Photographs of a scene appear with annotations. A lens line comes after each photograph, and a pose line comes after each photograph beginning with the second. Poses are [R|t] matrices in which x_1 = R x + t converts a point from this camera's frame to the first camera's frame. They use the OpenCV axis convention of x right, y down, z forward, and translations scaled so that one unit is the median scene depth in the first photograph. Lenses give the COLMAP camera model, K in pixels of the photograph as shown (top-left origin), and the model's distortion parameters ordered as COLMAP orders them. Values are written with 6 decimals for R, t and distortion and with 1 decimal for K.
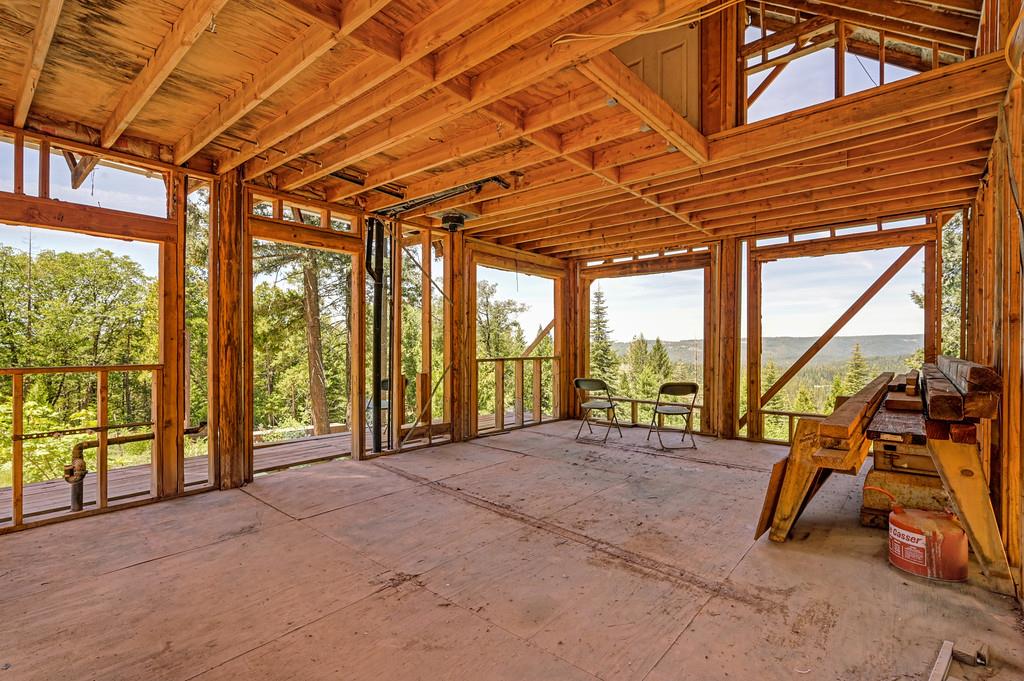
lens RADIAL K [[470.6, 0, 516.8], [0, 470.6, 342.9], [0, 0, 1]] dist [0.001482, -0.000144]
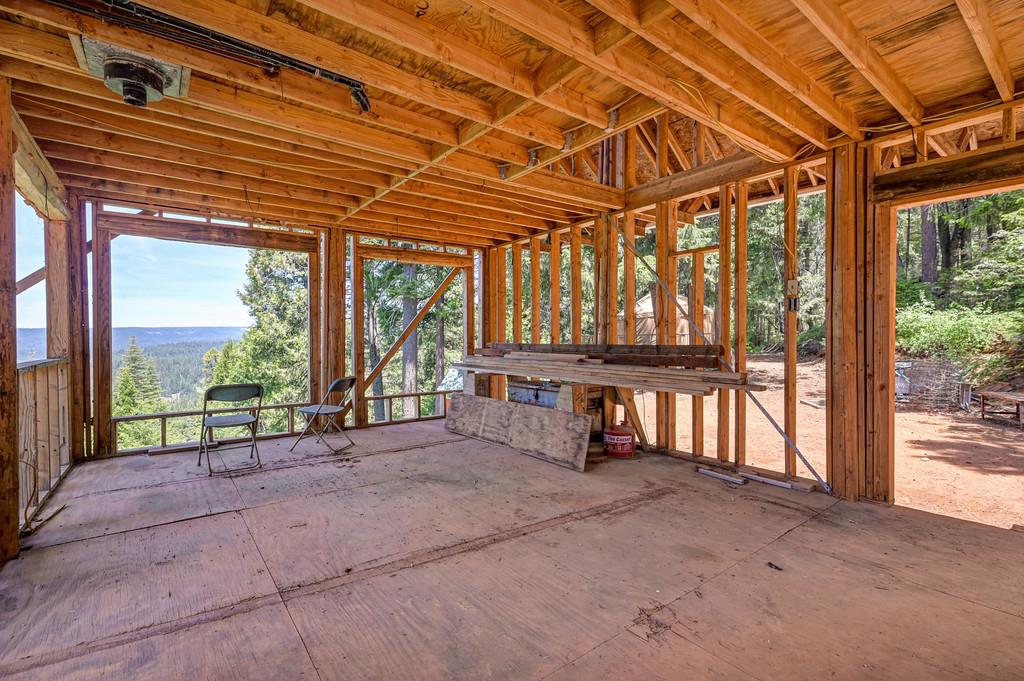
lens RADIAL K [[470.6, 0, 516.8], [0, 470.6, 342.9], [0, 0, 1]] dist [0.001482, -0.000144]
pose [[0.206474, -0.014052, 0.978351, -0.788478], [-0.001514, 0.999891, 0.014681, 0.004273], [-0.978451, -0.004512, 0.206431, 0.766095]]
